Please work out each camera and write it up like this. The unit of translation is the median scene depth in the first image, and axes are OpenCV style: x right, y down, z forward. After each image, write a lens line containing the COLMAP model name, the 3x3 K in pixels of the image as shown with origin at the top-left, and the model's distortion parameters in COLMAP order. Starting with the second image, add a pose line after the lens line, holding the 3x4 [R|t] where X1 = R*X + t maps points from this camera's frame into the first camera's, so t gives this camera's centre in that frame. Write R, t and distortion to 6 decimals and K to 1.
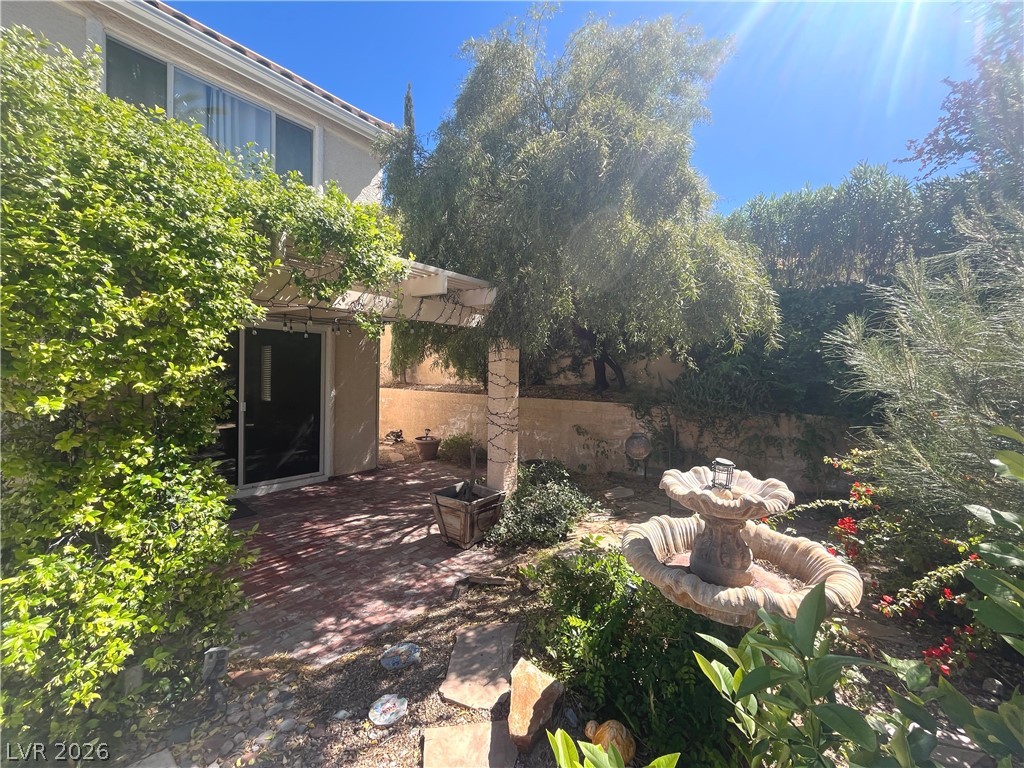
lens RADIAL K [[415.9, 0, 515.1], [0, 415.9, 384.5], [0, 0, 1]] dist [-0.004129, -0.000078]
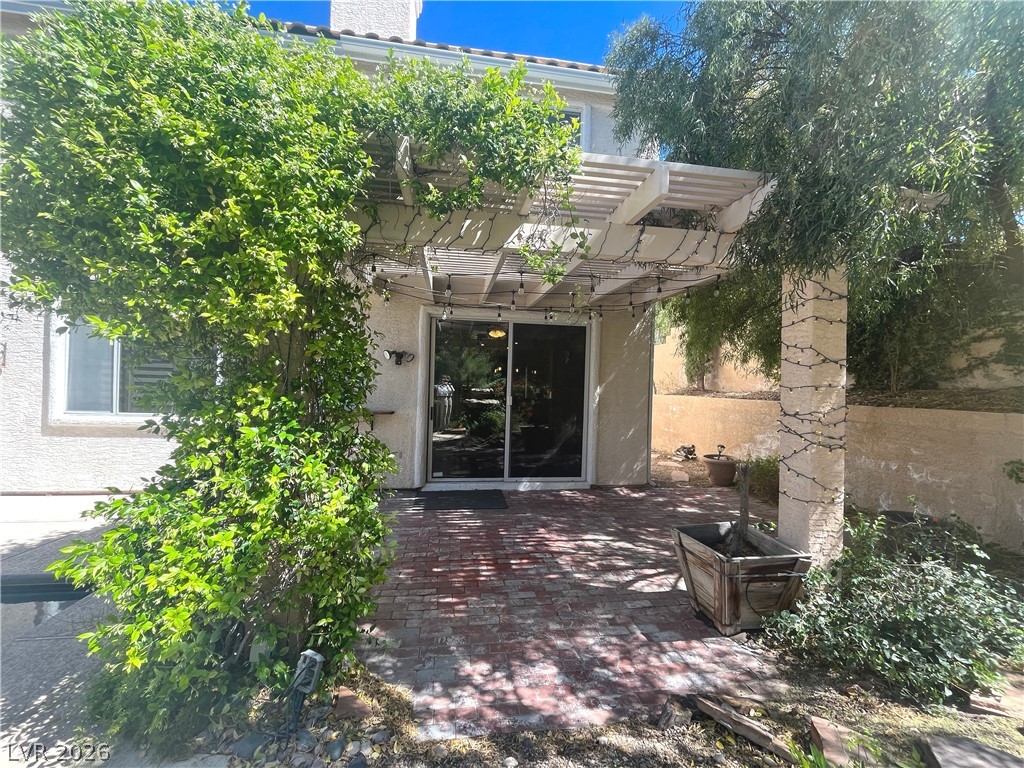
lens RADIAL K [[415.9, 0, 515.1], [0, 415.9, 384.5], [0, 0, 1]] dist [-0.004129, -0.000078]
pose [[0.732854, -0.001893, -0.680384, 0.062019], [-0.030097, 0.998927, -0.035197, 0.060426], [0.679720, 0.046272, 0.732010, 0.310051]]
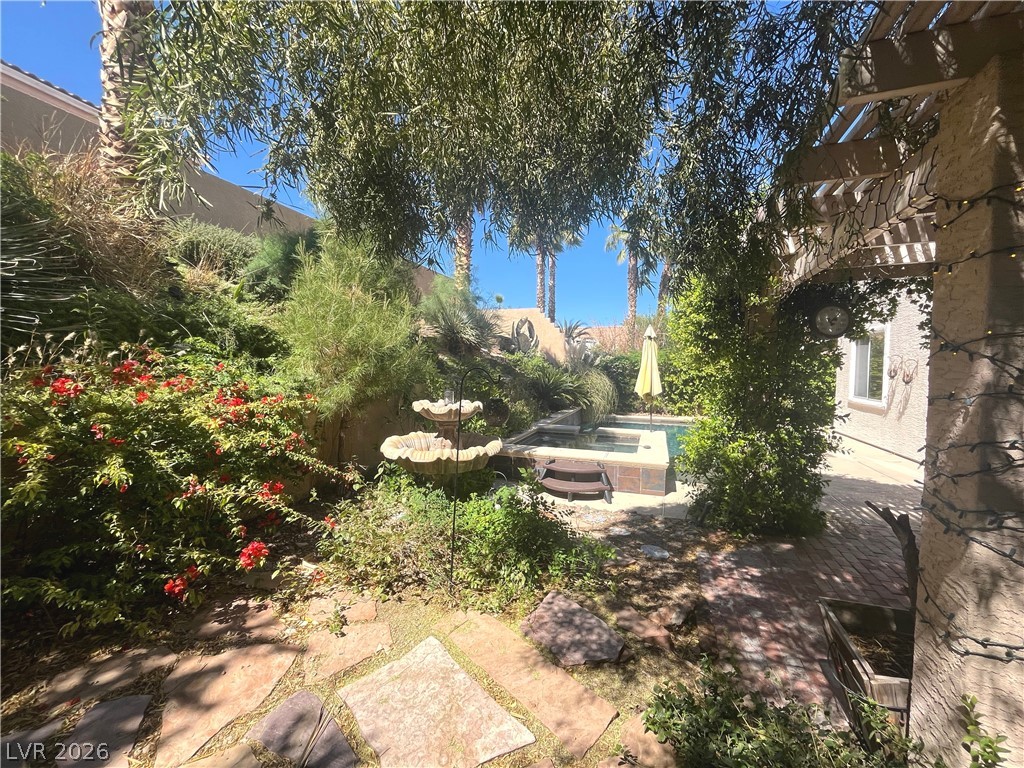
lens RADIAL K [[415.9, 0, 515.1], [0, 415.9, 384.5], [0, 0, 1]] dist [-0.004129, -0.000078]
pose [[-0.945454, -0.010271, -0.325593, 0.340225], [-0.032759, 0.997434, 0.063661, 0.010184], [0.324103, 0.070855, -0.943365, 1.167268]]
